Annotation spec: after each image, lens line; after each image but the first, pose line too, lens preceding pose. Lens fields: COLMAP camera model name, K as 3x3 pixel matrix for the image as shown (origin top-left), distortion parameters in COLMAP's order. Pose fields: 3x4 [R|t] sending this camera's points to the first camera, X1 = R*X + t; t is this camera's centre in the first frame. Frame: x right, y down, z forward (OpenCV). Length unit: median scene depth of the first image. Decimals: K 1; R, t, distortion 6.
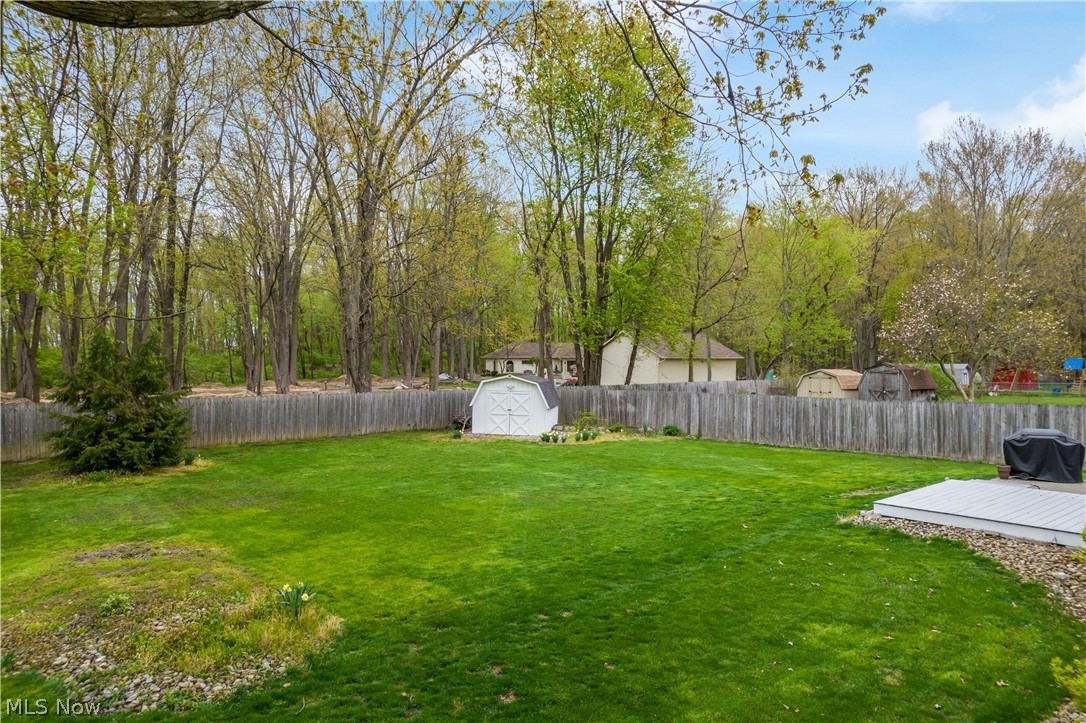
lens RADIAL K [[669.9, 0, 543.0], [0, 669.9, 361.5], [0, 0, 1]] dist [-0.014873, 0.000479]
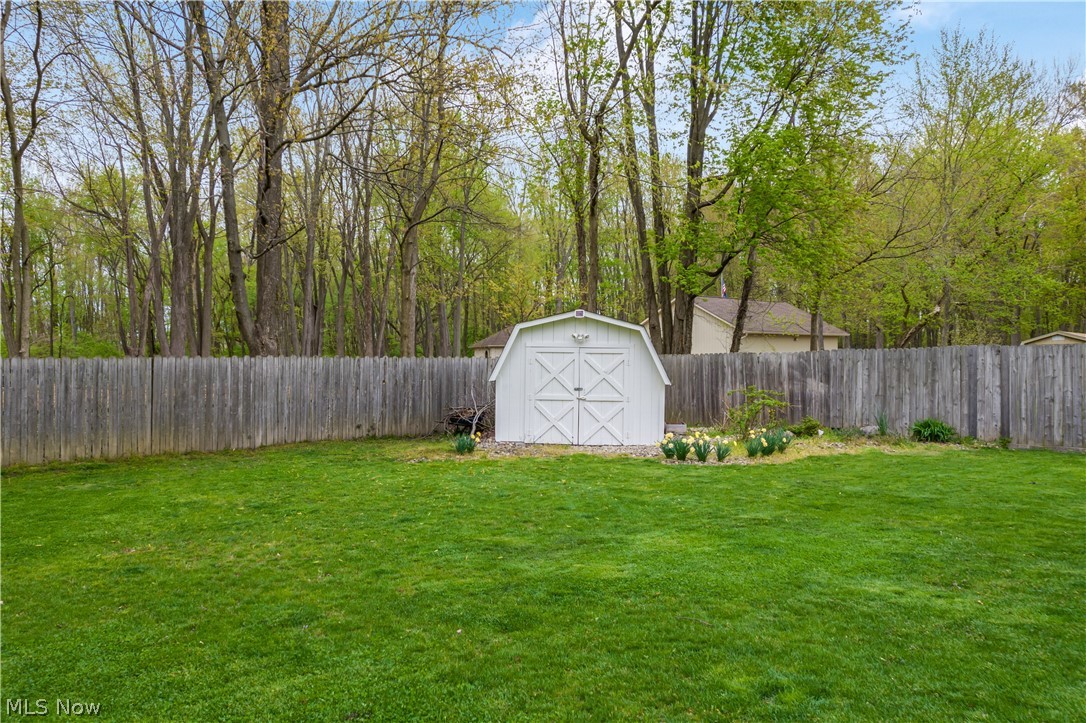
lens RADIAL K [[694.9, 0, 519.0], [0, 694.9, 364.7], [0, 0, 1]] dist [-0.020412, 0.000049]
pose [[0.999953, -0.009361, 0.002702, -0.089968], [0.009395, 0.999871, -0.013042, 0.060786], [-0.002580, 0.013067, 0.999911, 0.524860]]
